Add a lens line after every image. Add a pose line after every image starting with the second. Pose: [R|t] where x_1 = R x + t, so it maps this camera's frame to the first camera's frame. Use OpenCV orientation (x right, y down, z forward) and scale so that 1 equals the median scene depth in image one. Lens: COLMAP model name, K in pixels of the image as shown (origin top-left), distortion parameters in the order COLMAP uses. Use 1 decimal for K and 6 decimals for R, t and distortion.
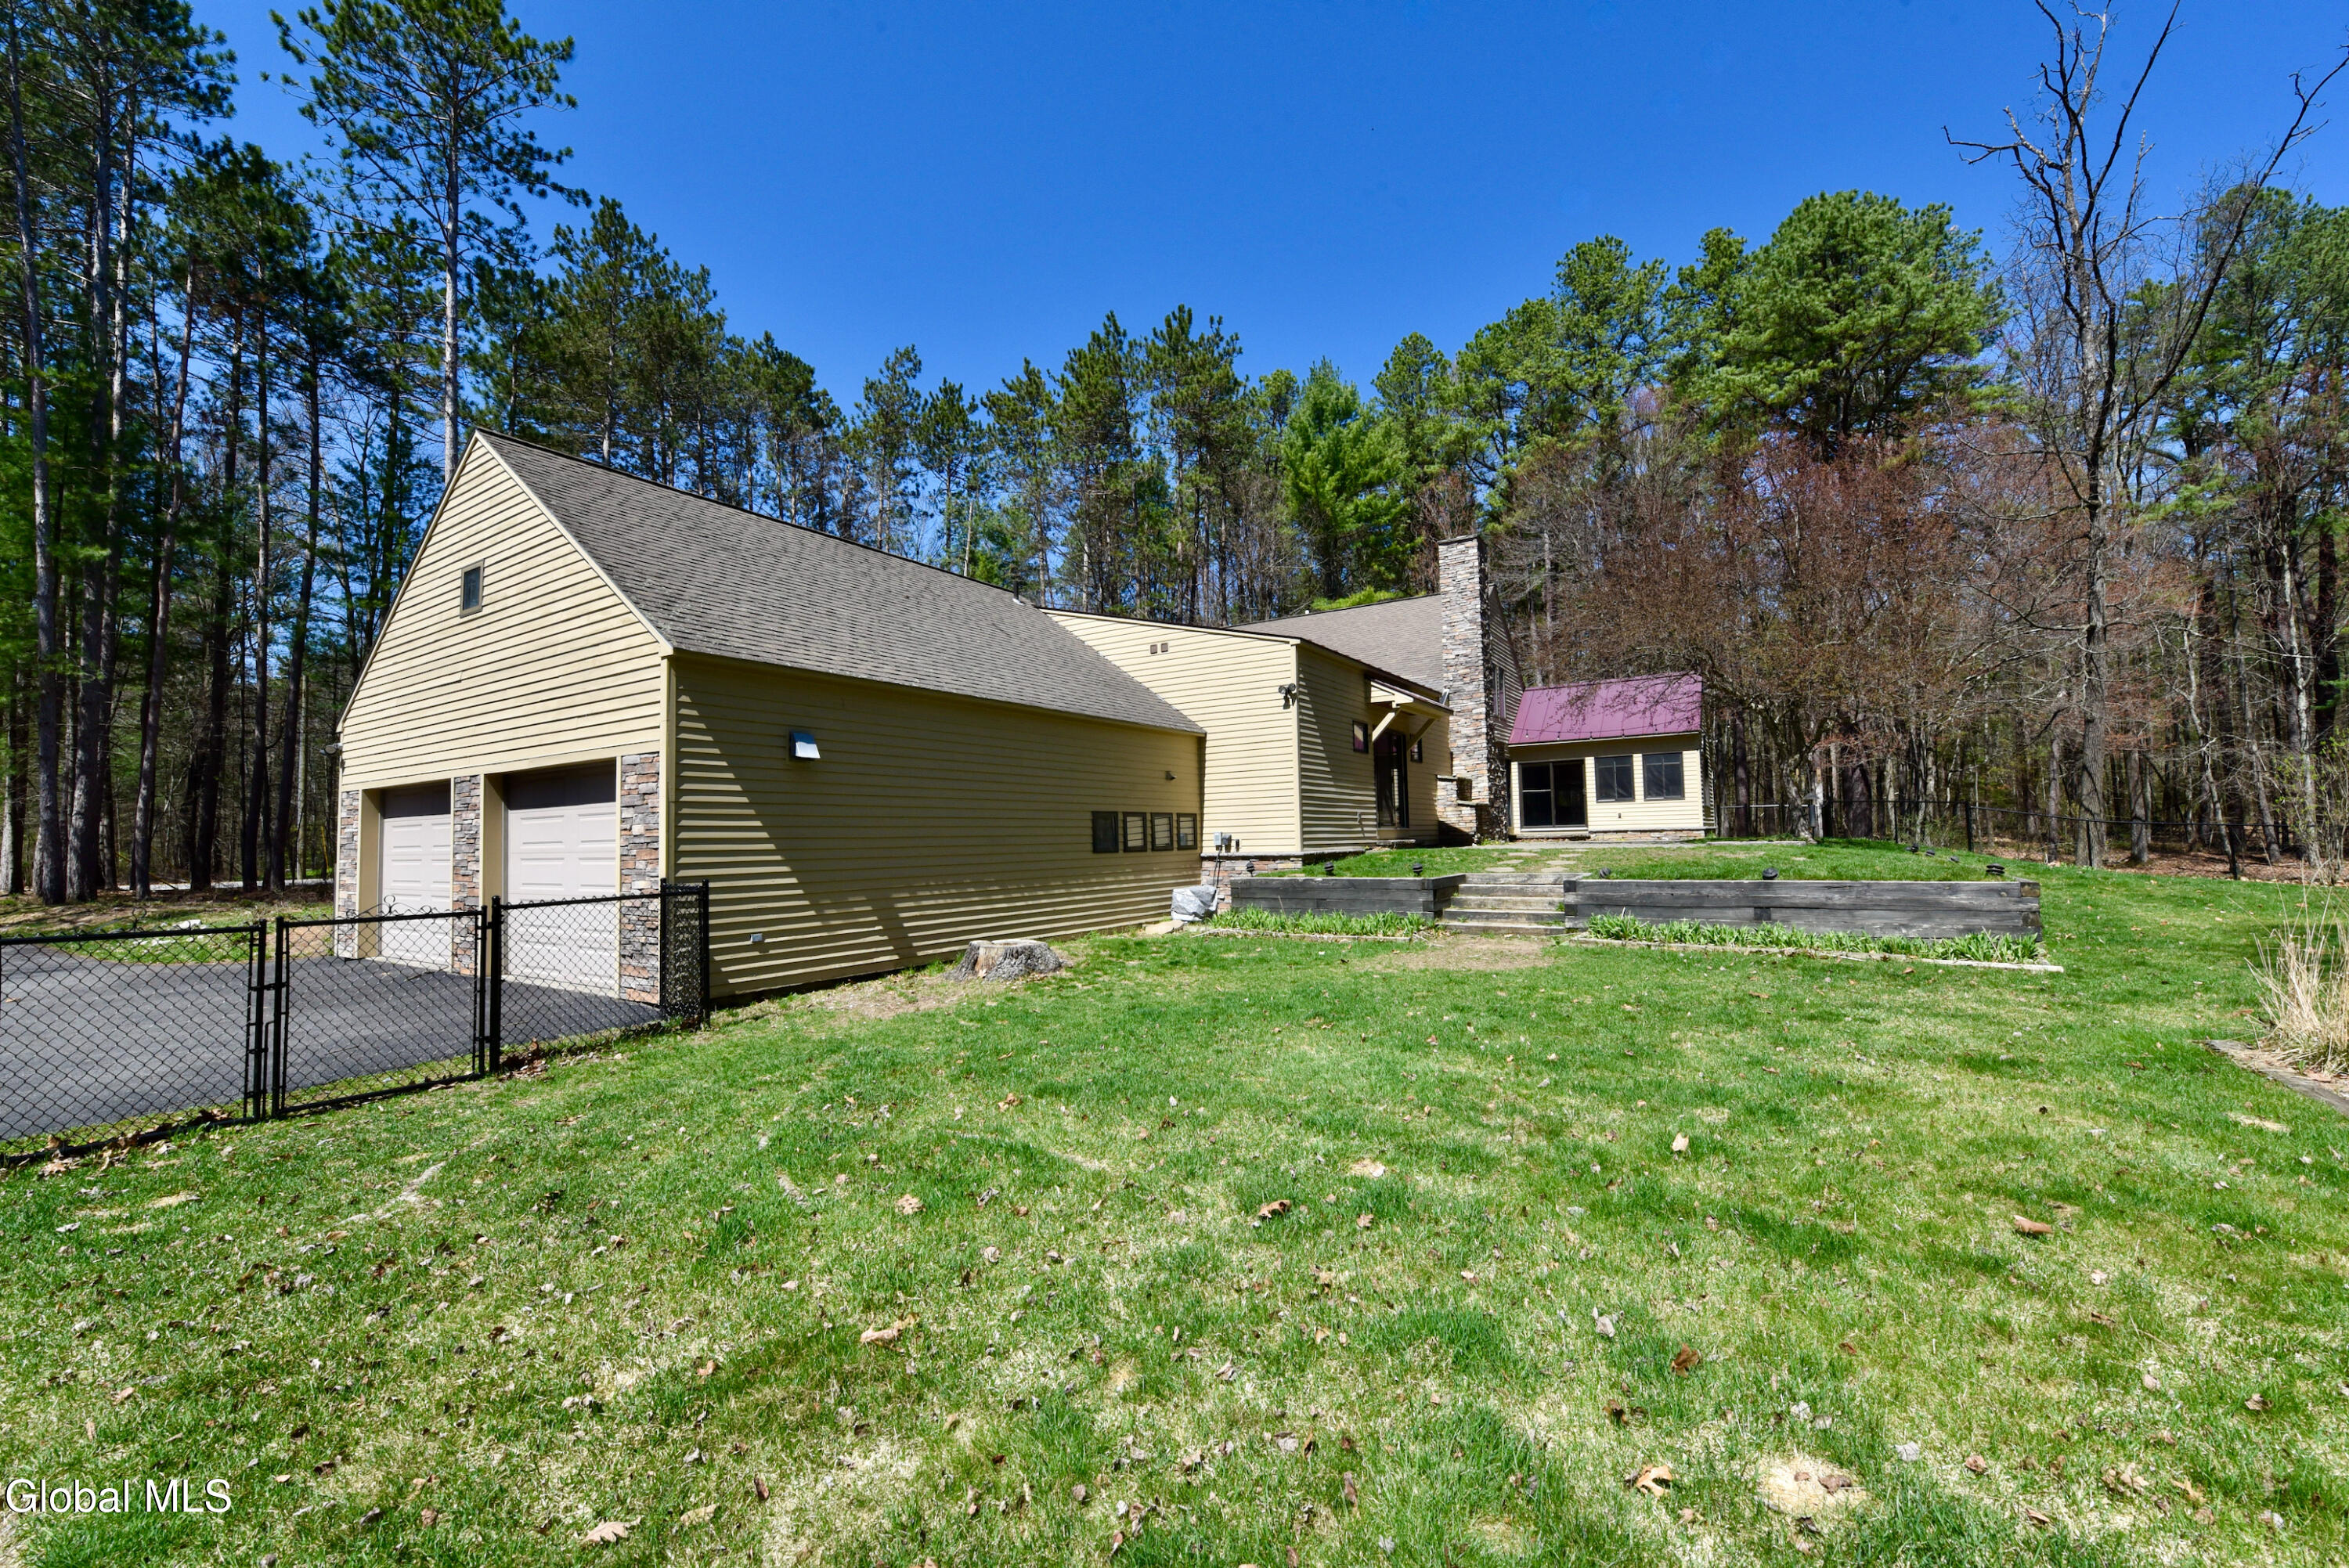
lens RADIAL K [[930.1, 0, 1174.5], [0, 930.1, 784.0], [0, 0, 1]] dist [-0.014923, -0.000034]
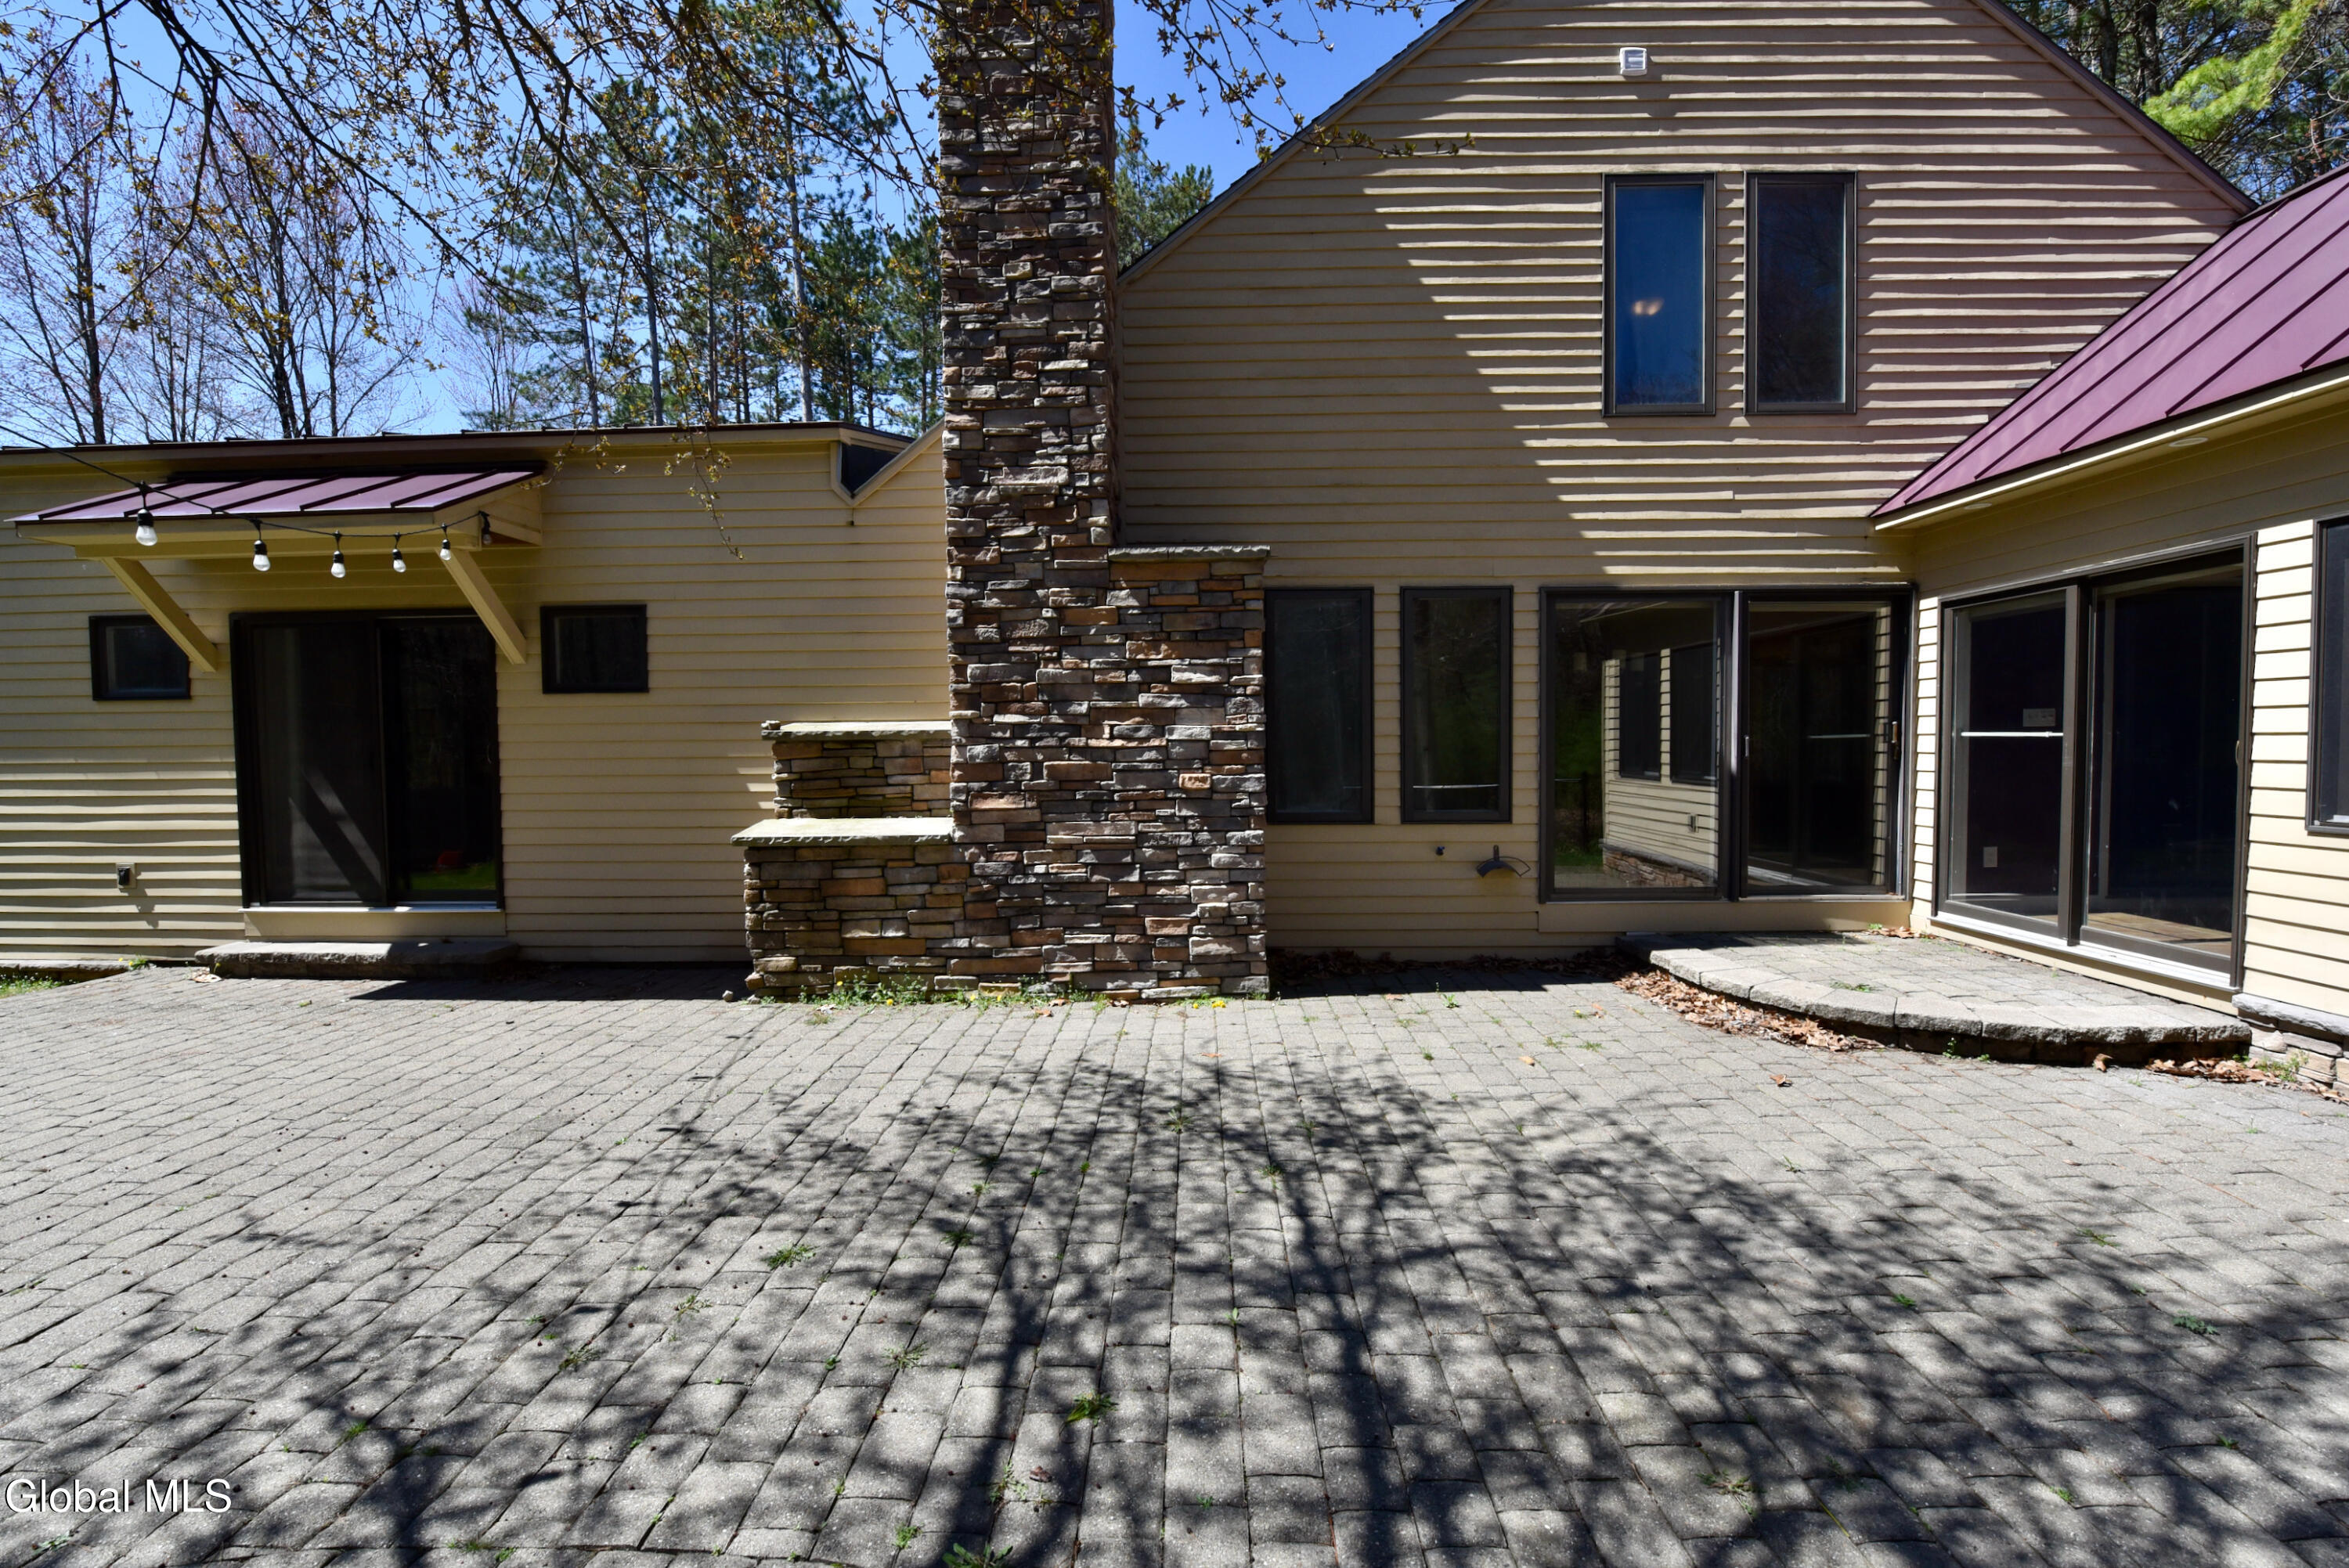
lens RADIAL K [[959.9, 0, 1170.8], [0, 959.9, 786.9], [0, 0, 1]] dist [-0.017687, -0.000438]
pose [[0.517631, 0.056018, -0.853768, 0.508952], [0.046113, 0.994578, 0.093214, -0.009231], [0.854360, -0.087620, 0.512242, 0.801854]]
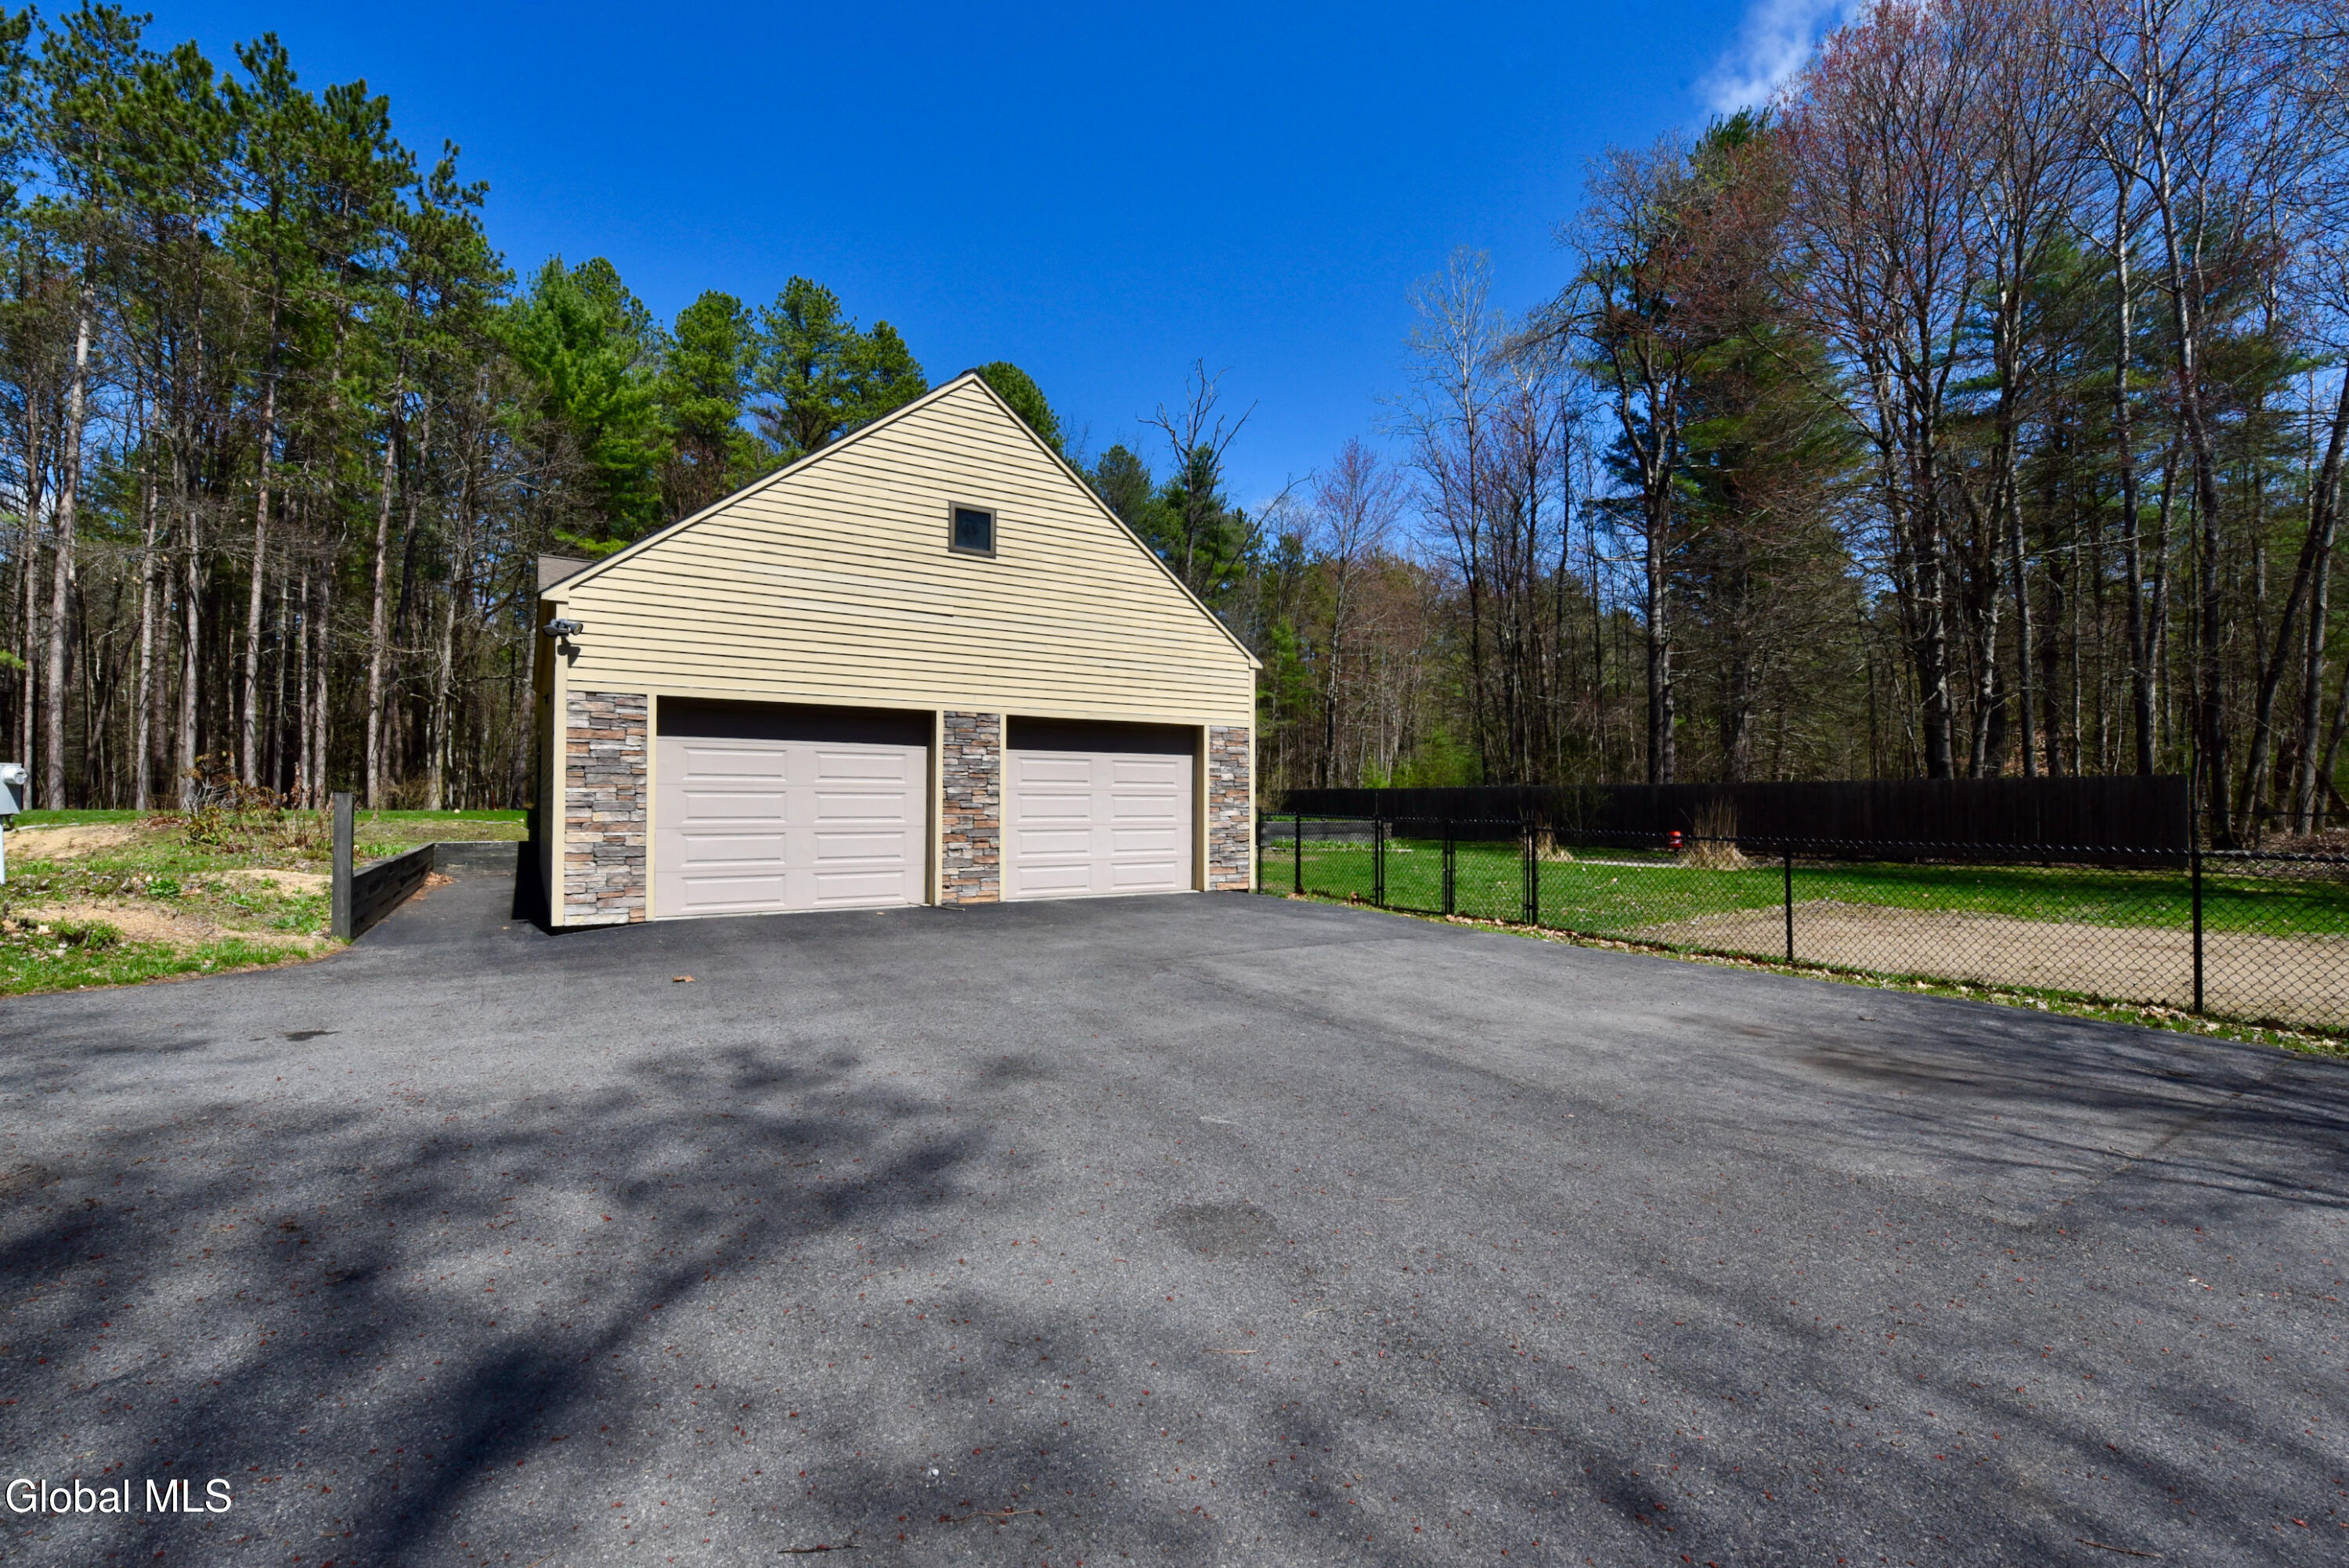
lens RADIAL K [[959.9, 0, 1170.8], [0, 959.9, 786.9], [0, 0, 1]] dist [-0.017687, -0.000438]
pose [[0.435983, 0.042414, 0.898955, -0.590646], [-0.066569, 0.997672, -0.014786, 0.027611], [-0.897490, -0.053396, 0.437791, 0.114027]]
